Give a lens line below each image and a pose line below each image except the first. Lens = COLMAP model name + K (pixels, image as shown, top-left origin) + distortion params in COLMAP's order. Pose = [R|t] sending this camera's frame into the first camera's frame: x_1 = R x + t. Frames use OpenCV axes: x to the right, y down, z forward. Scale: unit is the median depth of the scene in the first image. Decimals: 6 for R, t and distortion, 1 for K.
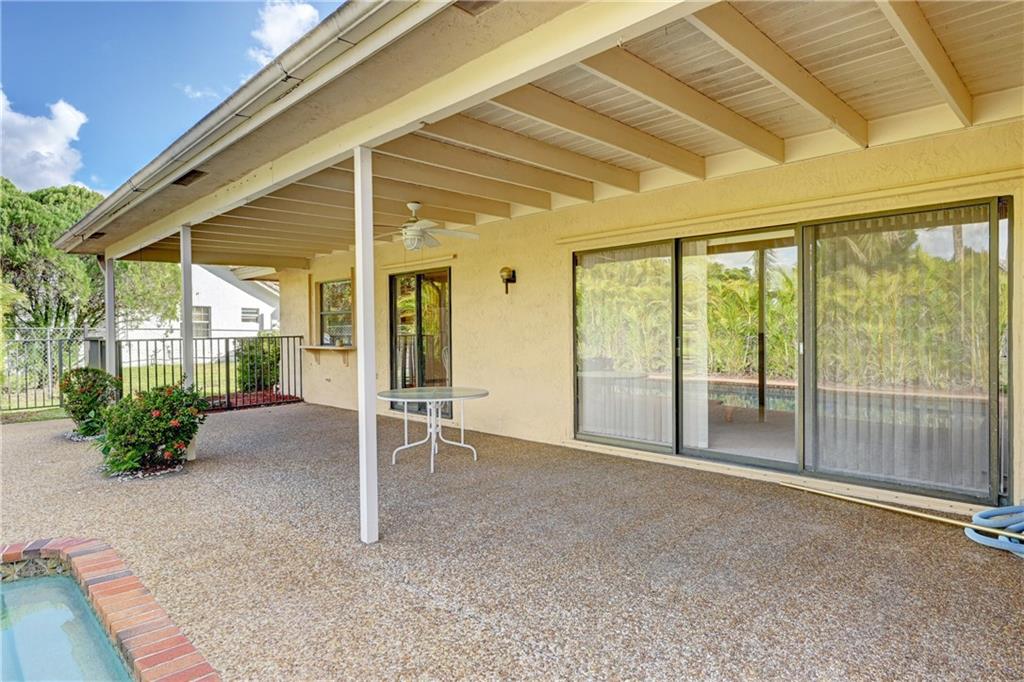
lens RADIAL K [[586.3, 0, 512.0], [0, 586.3, 341.0], [0, 0, 1]] dist [-0.004298, -0.001340]
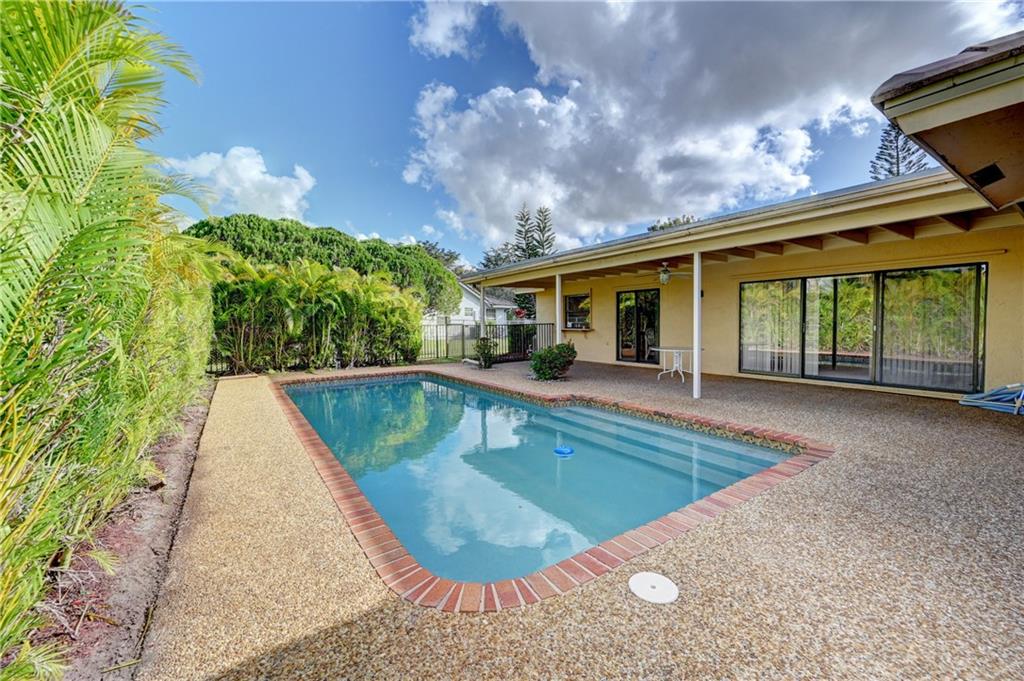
lens RADIAL K [[410.0, 0, 512.0], [0, 410.0, 340.5], [0, 0, 1]] dist [0.000117, 0.000119]
pose [[0.983122, 0.006644, -0.182828, -0.287881], [-0.001160, 0.999547, 0.030082, 0.007614], [0.182945, -0.029362, 0.982685, -0.391512]]
